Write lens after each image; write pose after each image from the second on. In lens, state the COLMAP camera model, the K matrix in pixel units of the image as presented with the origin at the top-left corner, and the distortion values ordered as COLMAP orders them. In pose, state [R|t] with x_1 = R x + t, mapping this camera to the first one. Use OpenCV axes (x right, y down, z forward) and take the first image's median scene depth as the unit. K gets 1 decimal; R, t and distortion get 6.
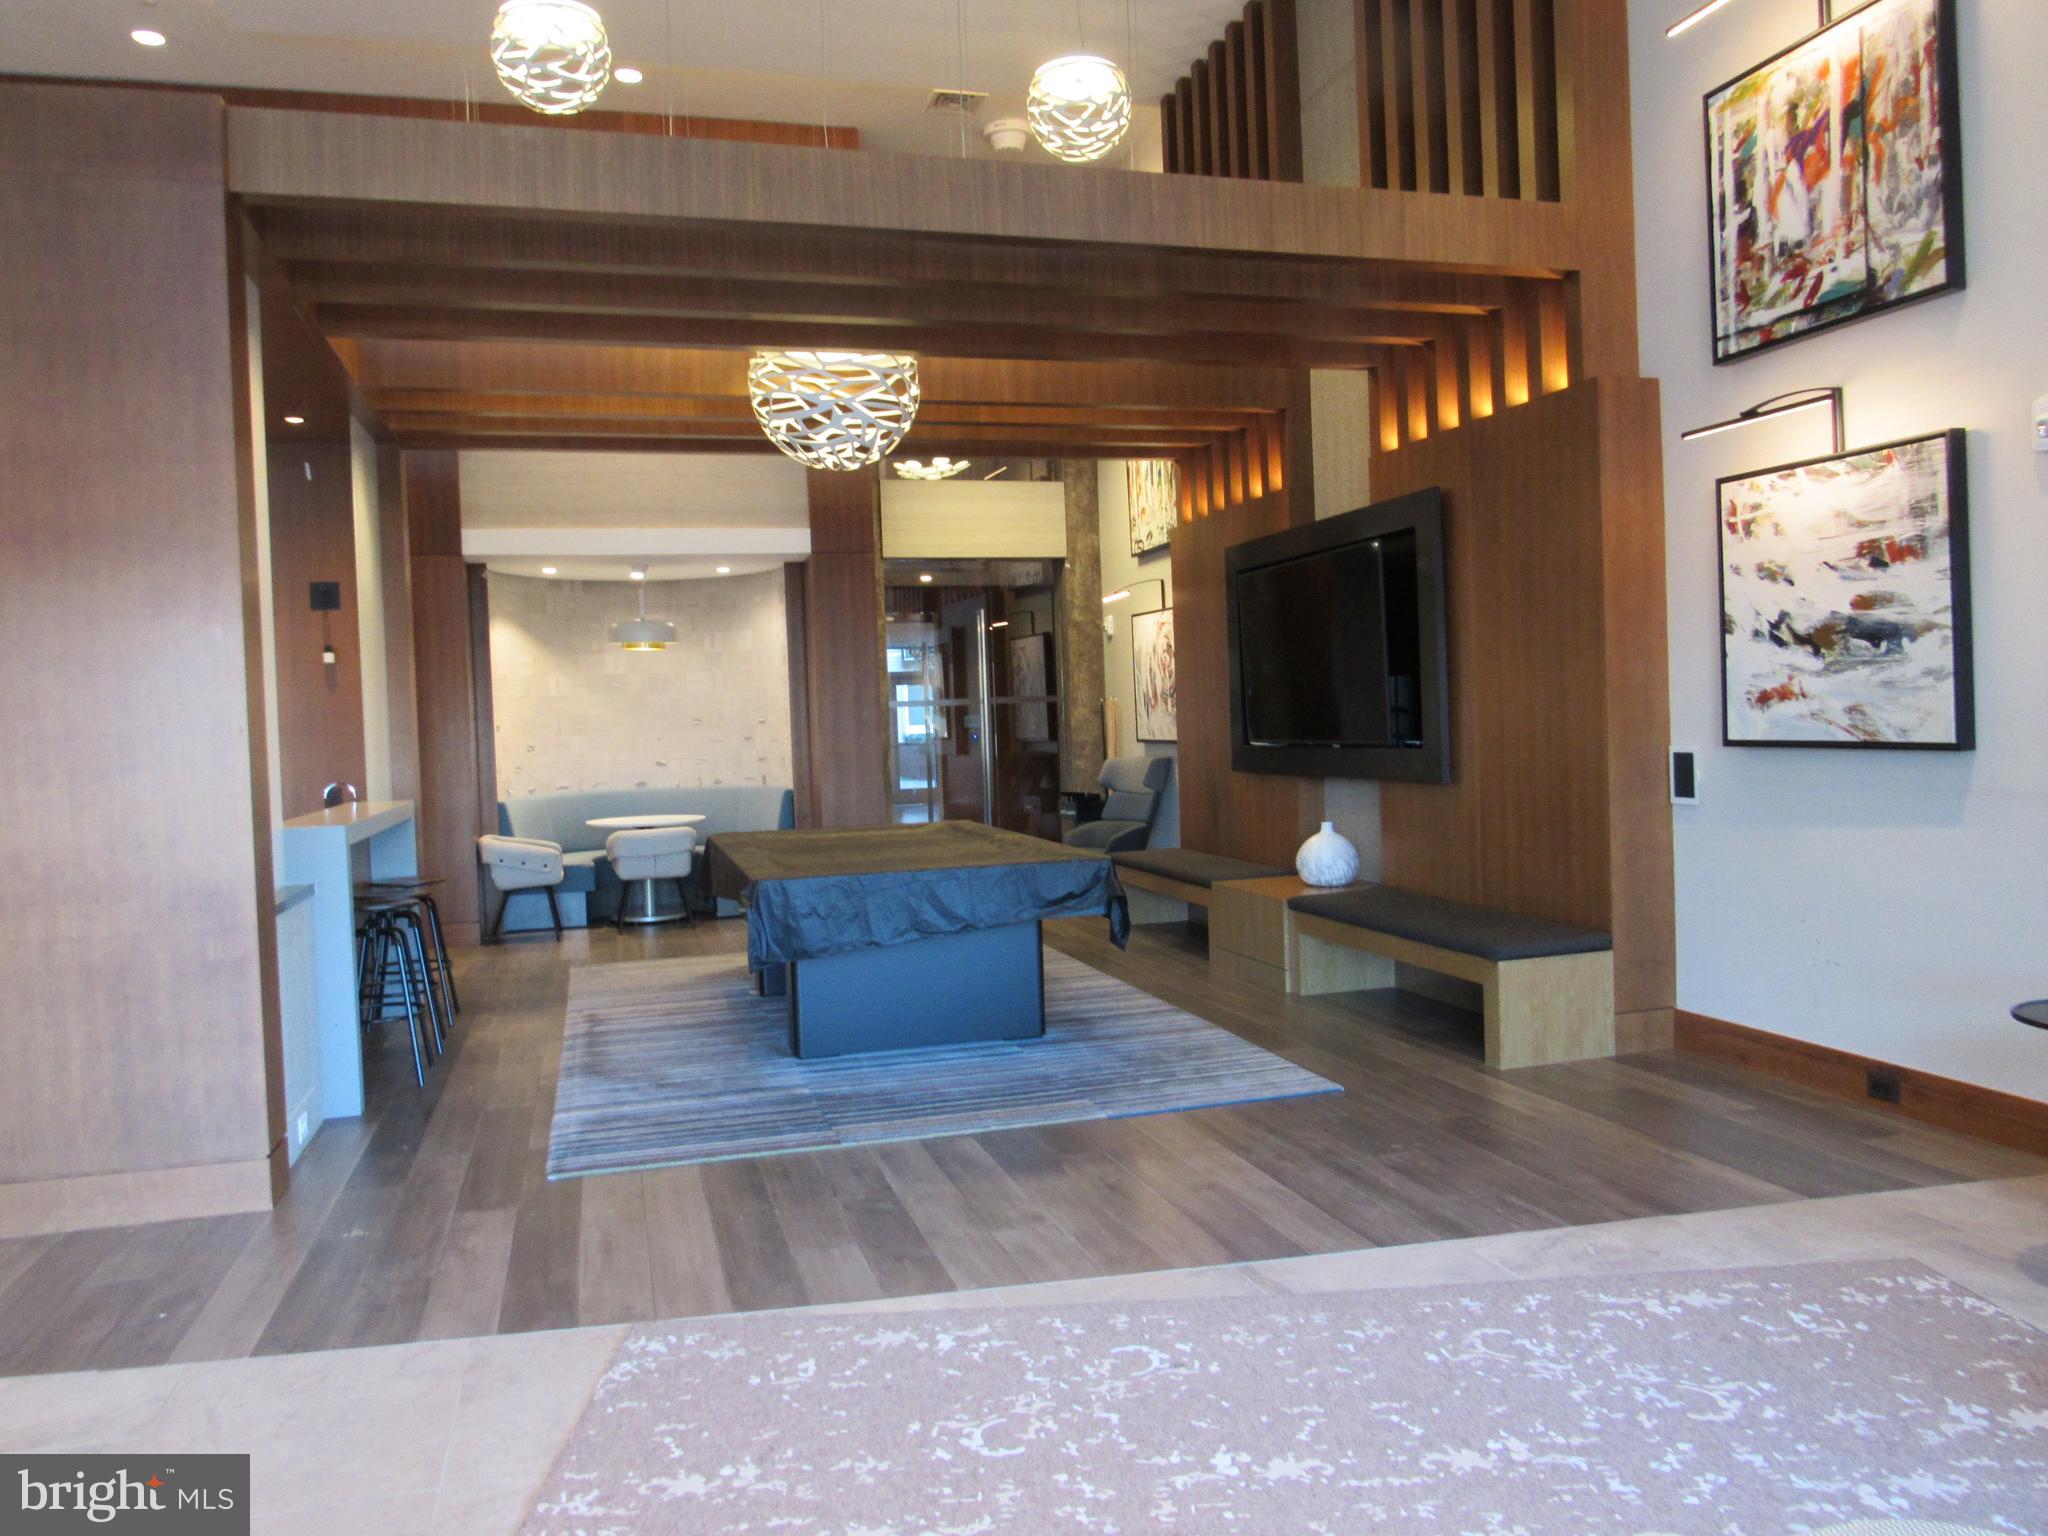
lens RADIAL K [[1479.2, 0, 1011.5], [0, 1479.2, 760.5], [0, 0, 1]] dist [-0.026443, 0.012588]
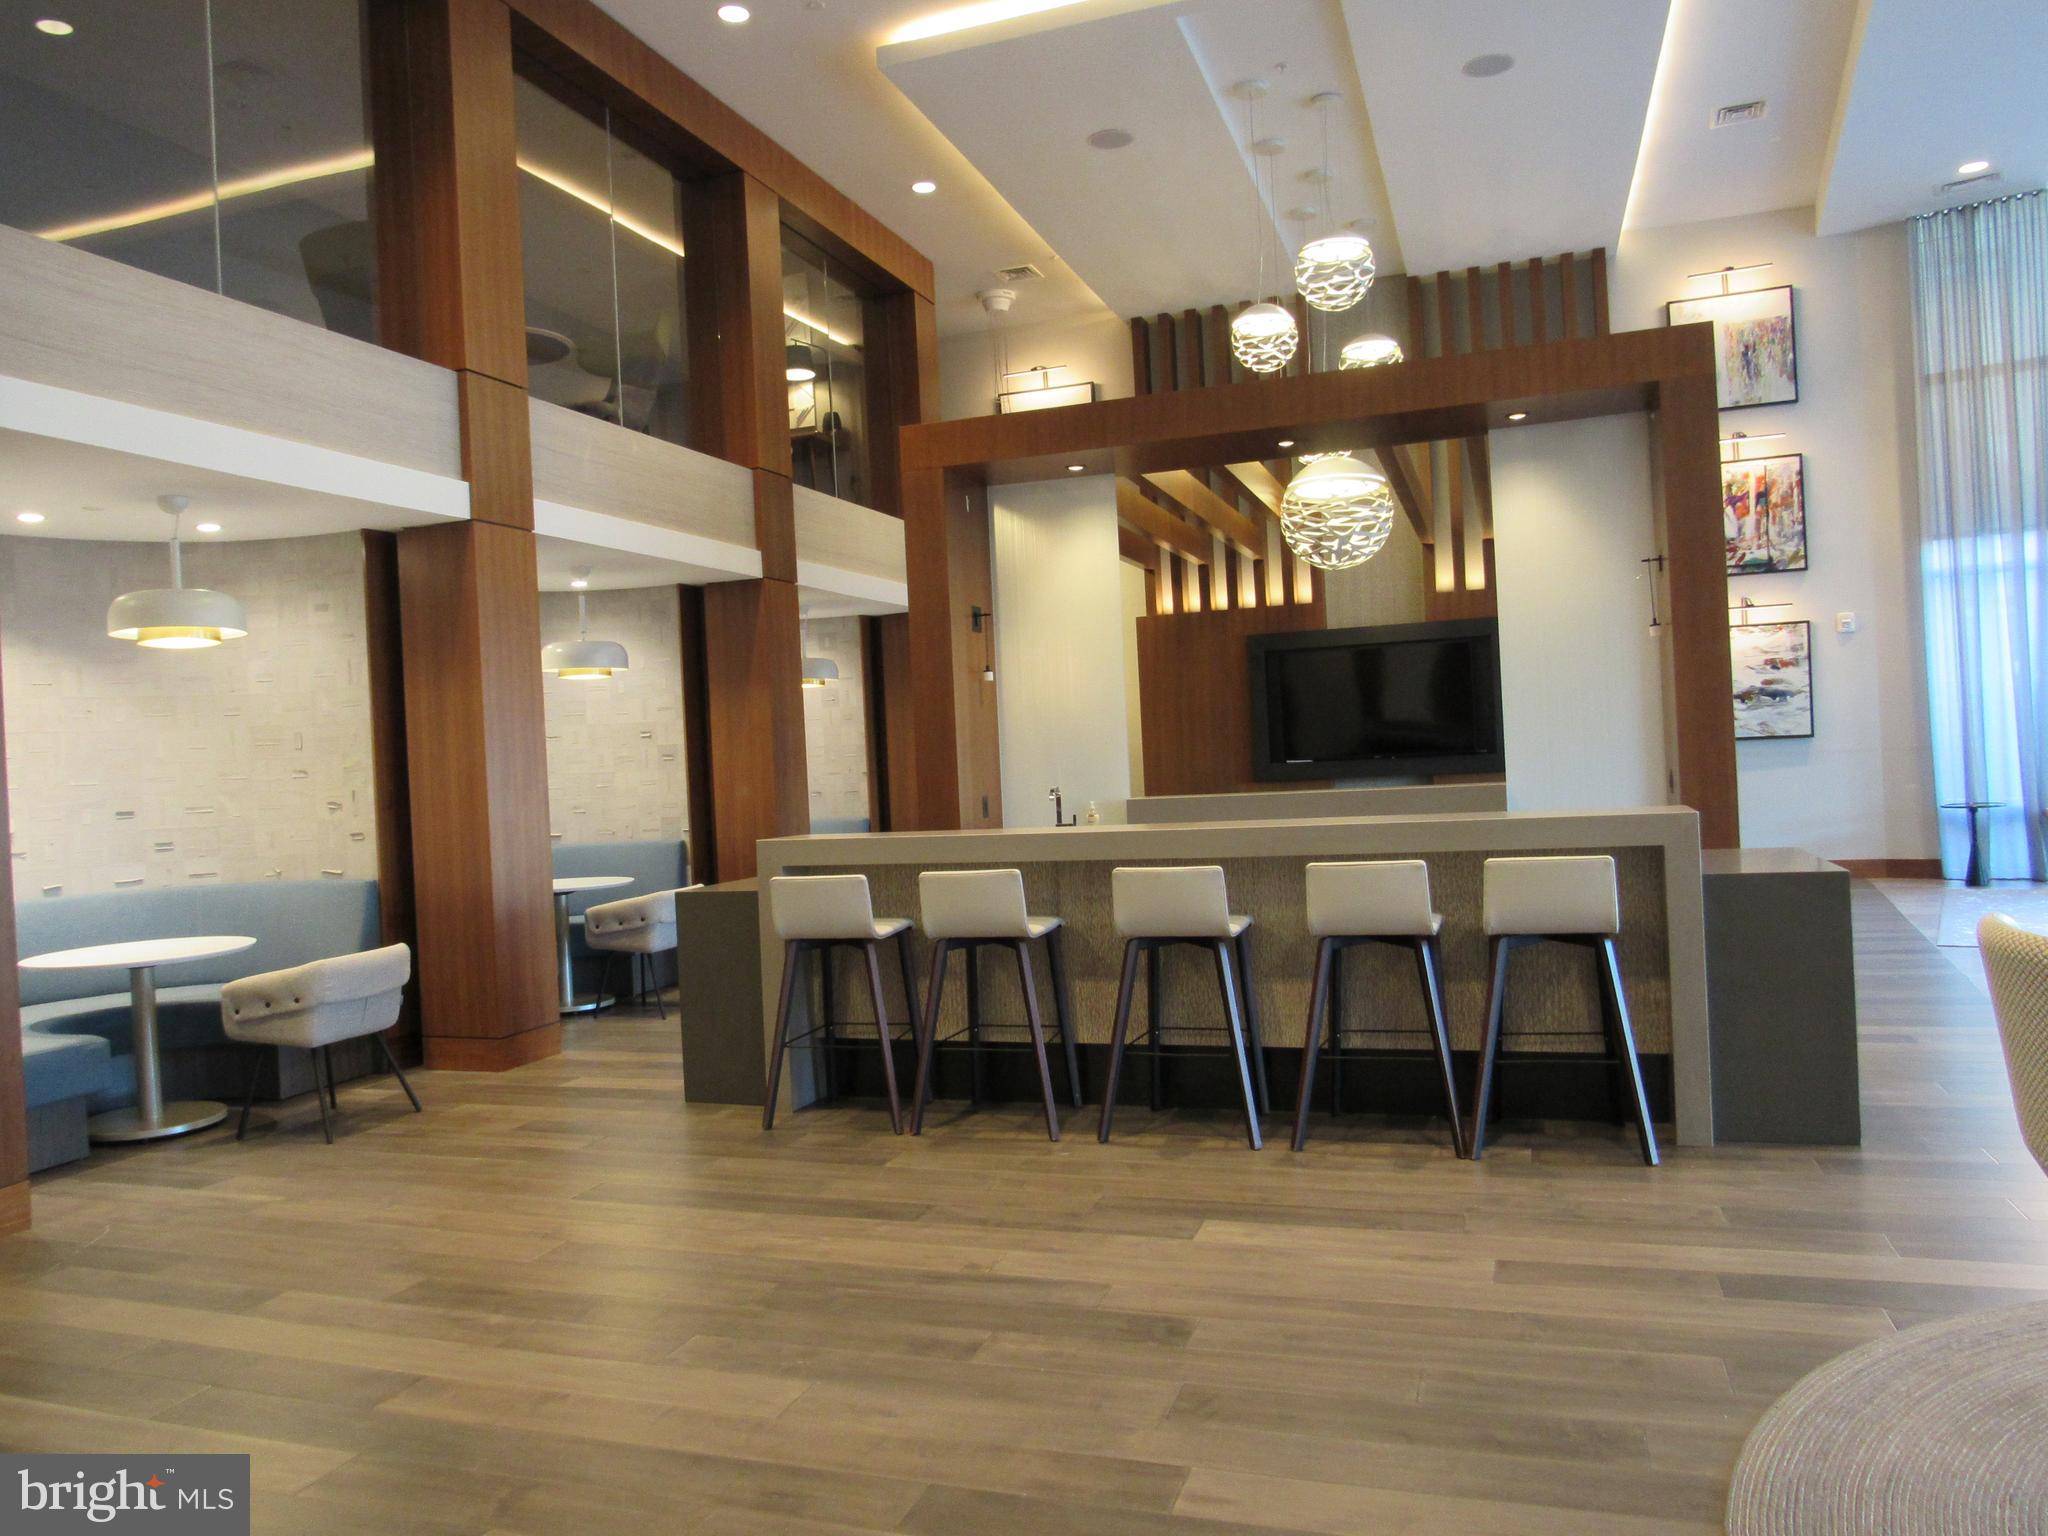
lens RADIAL K [[1479.2, 0, 1018.7], [0, 1479.2, 770.7], [0, 0, 1]] dist [-0.026443, 0.012588]
pose [[0.573870, 0.000655, 0.818946, -2.154928], [0.053339, 0.997847, -0.038175, 0.071810], [-0.817208, 0.065589, 0.572599, 0.563839]]
